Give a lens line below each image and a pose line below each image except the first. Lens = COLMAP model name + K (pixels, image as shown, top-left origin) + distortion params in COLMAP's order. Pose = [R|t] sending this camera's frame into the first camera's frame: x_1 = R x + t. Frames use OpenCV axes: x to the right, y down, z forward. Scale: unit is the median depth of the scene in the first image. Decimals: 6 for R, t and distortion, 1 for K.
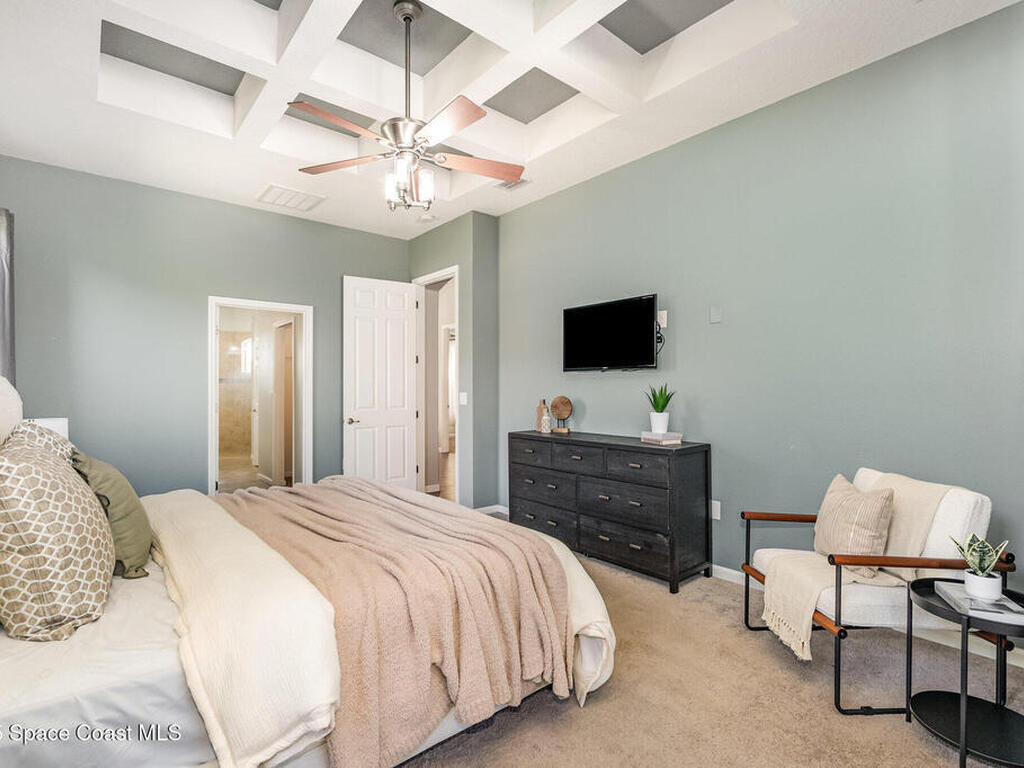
lens RADIAL K [[507.3, 0, 517.0], [0, 507.3, 381.8], [0, 0, 1]] dist [-0.006487, -0.000974]
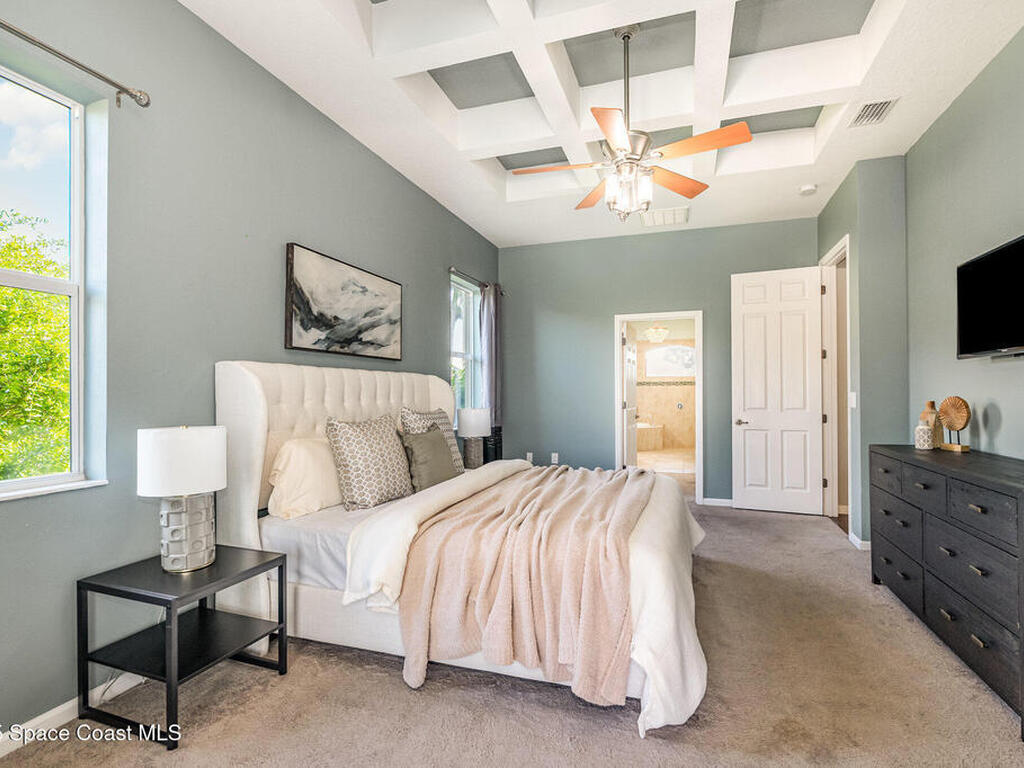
lens RADIAL K [[507.3, 0, 516.8], [0, 507.3, 391.3], [0, 0, 1]] dist [-0.006487, -0.000974]
pose [[0.519418, -0.003702, -0.854512, 0.356971], [0.015041, 0.999875, 0.004811, 0.008582], [0.854388, -0.015352, 0.519409, 0.157302]]
